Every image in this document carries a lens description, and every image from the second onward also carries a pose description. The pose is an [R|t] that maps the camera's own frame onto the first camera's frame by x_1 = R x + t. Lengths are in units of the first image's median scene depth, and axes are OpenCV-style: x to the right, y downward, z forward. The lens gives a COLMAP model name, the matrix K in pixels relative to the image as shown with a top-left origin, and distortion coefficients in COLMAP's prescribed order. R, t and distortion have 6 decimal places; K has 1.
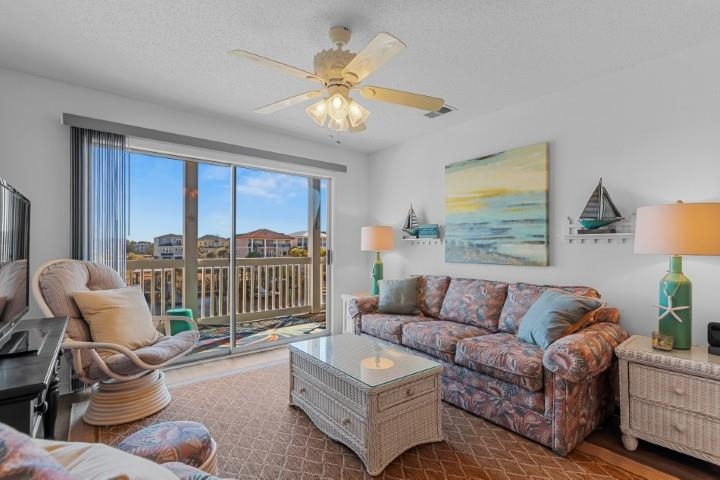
lens RADIAL K [[331.6, 0, 362.2], [0, 331.6, 253.0], [0, 0, 1]] dist [0.009623, -0.000593]
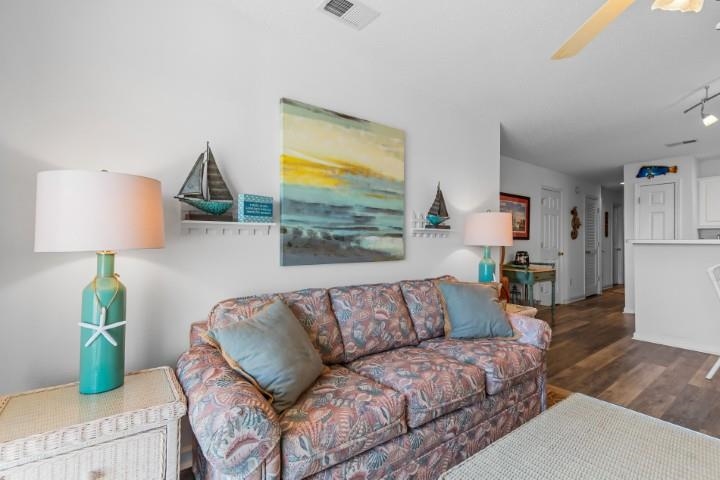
lens RADIAL K [[331.6, 0, 348.5], [0, 331.6, 248.3], [0, 0, 1]] dist [0.009623, -0.000593]
pose [[0.044837, -0.030513, 0.998528, -0.347802], [0.011943, 0.999478, 0.030006, -0.021751], [-0.998923, 0.010580, 0.045178, 0.936513]]
